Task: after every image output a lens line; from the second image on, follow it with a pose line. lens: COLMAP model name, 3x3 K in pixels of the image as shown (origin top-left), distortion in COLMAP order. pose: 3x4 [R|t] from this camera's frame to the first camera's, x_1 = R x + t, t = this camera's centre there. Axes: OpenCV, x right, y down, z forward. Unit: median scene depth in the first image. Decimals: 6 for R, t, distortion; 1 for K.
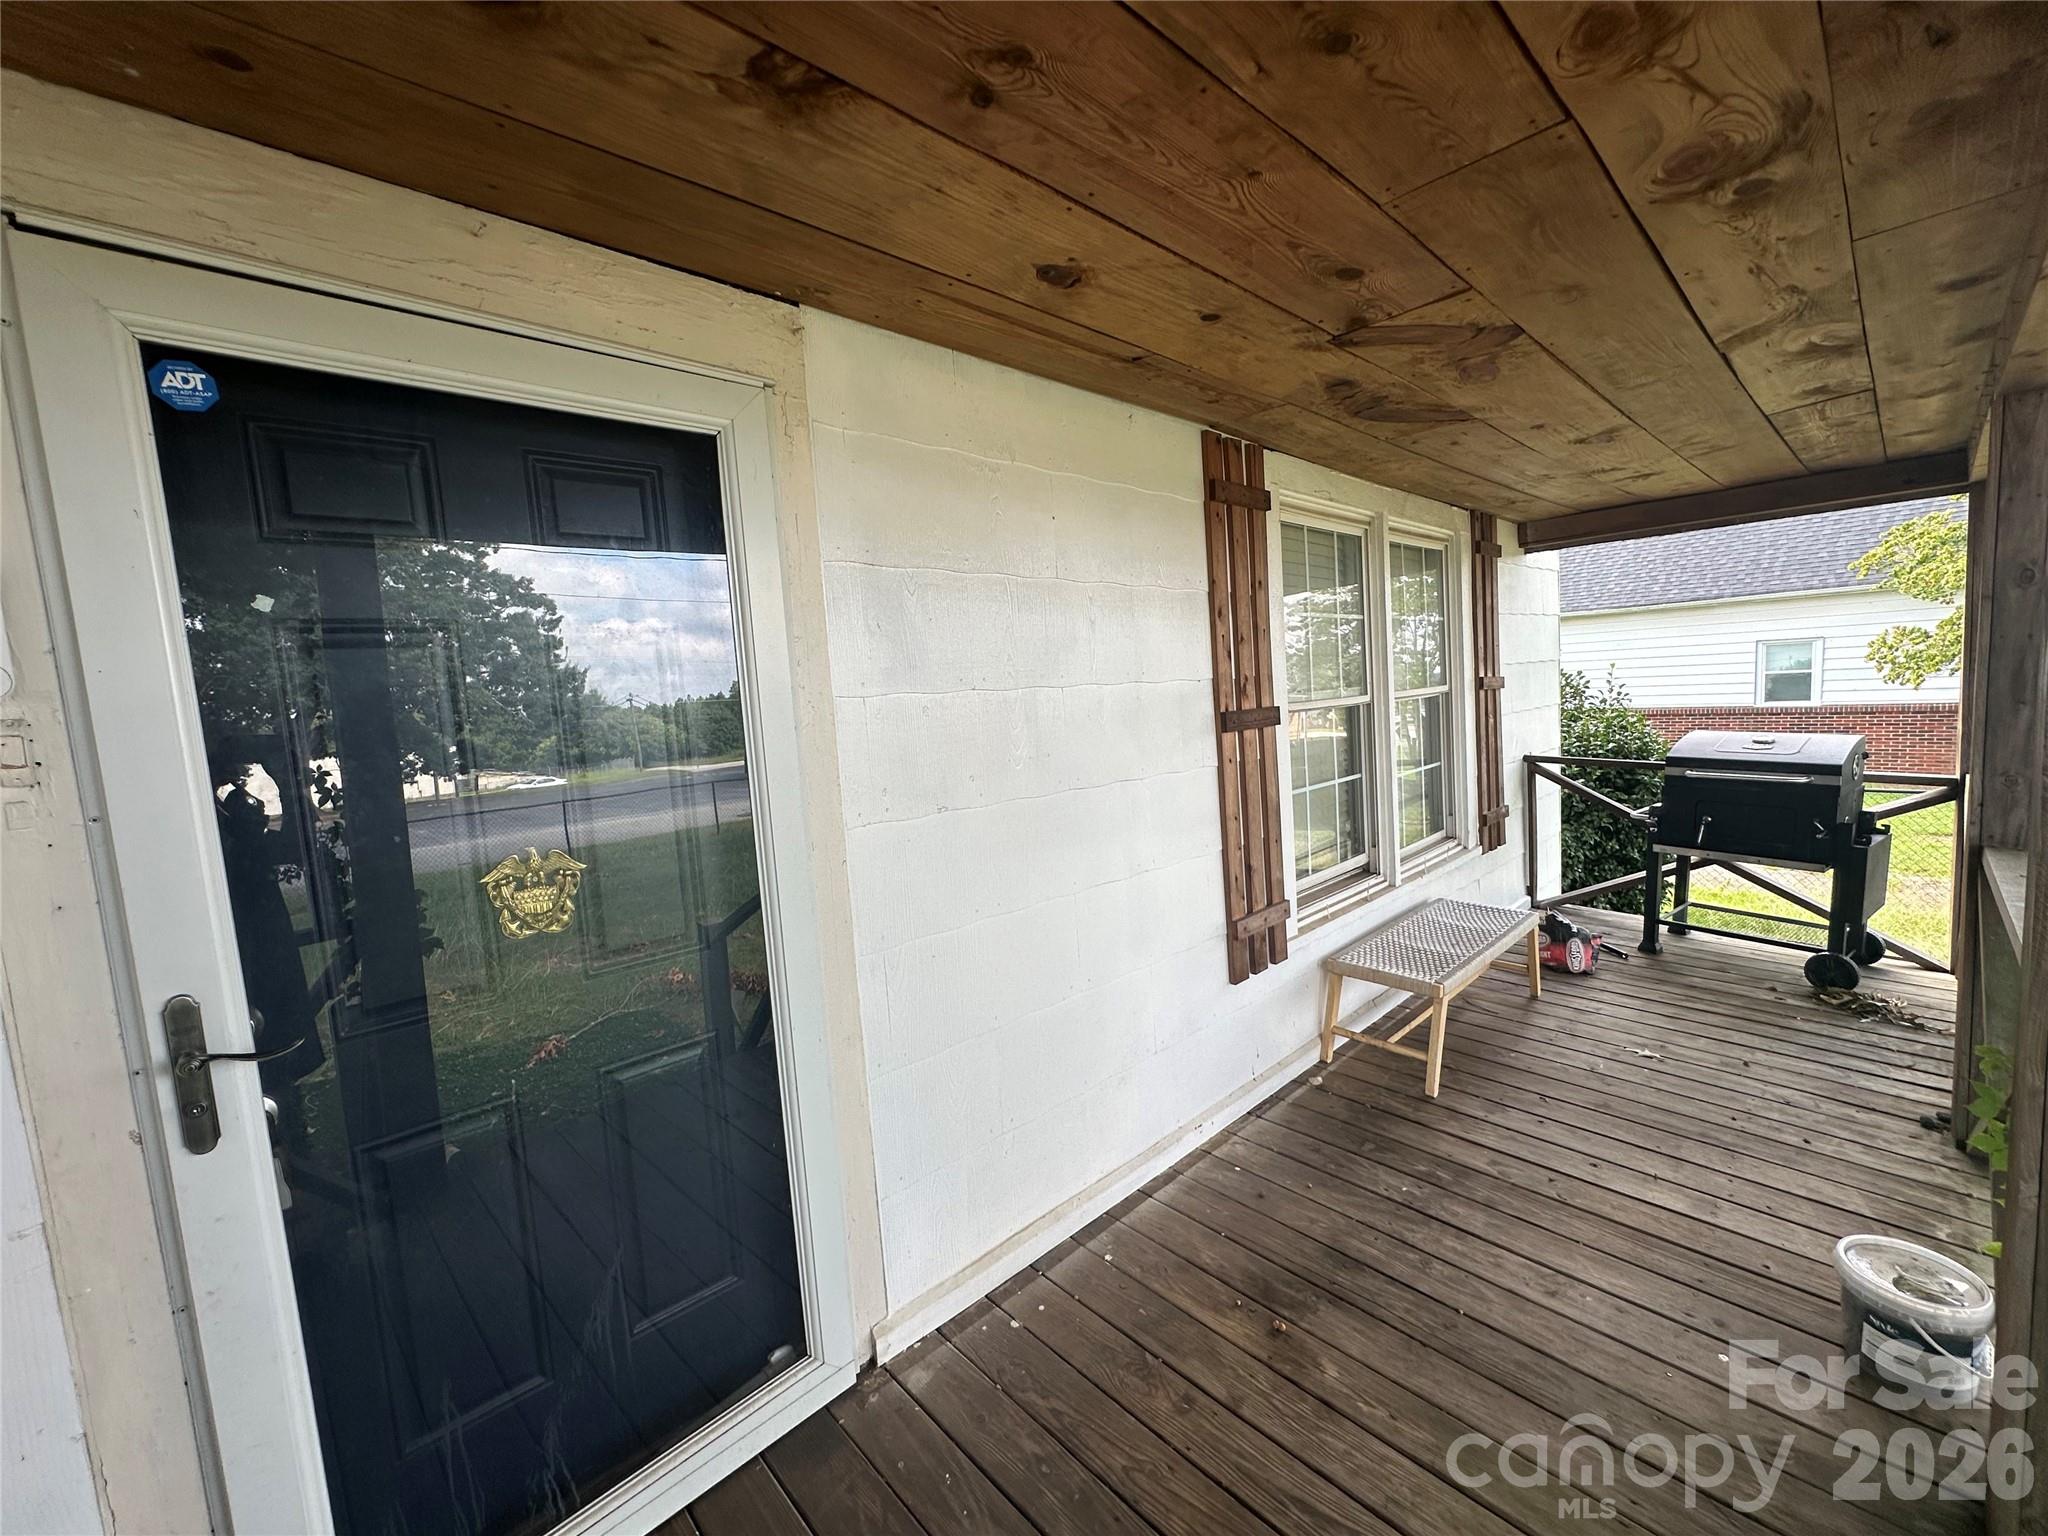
lens RADIAL K [[821.2, 0, 1020.5], [0, 821.2, 765.3], [0, 0, 1]] dist [-0.001371, 0.000530]
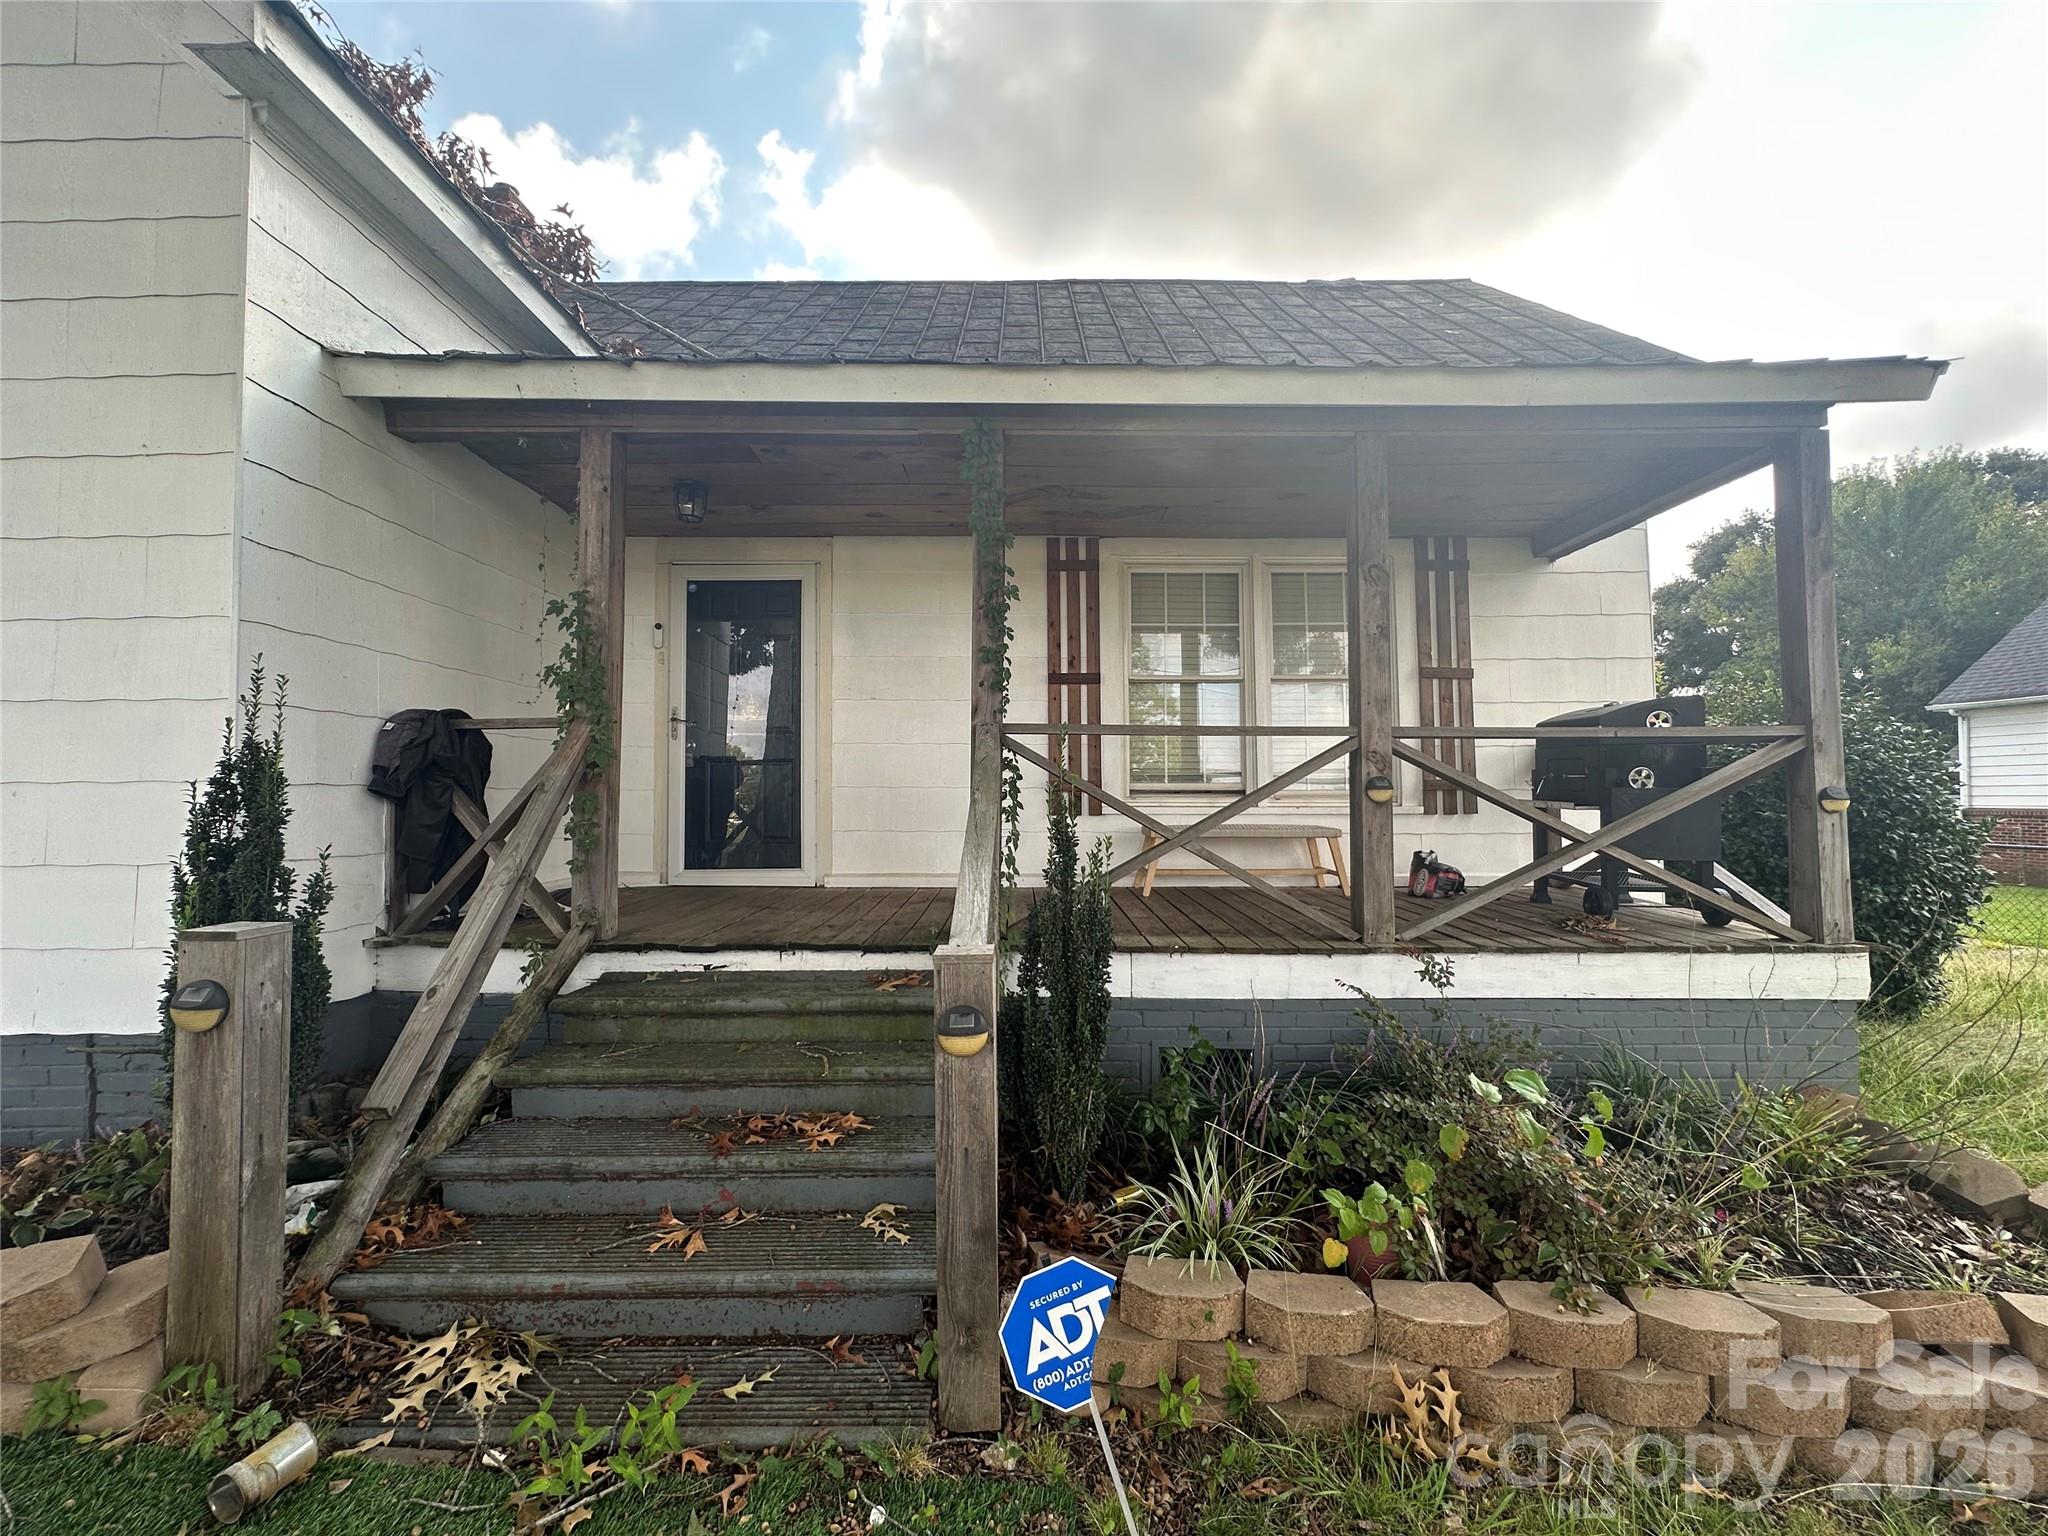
lens RADIAL K [[821.2, 0, 1020.5], [0, 821.2, 765.3], [0, 0, 1]] dist [-0.001371, 0.000530]
pose [[0.731770, 0.020531, -0.681242, 1.879842], [-0.103640, 0.991274, -0.081453, 0.394424], [0.673625, 0.130209, 0.727513, -0.562595]]
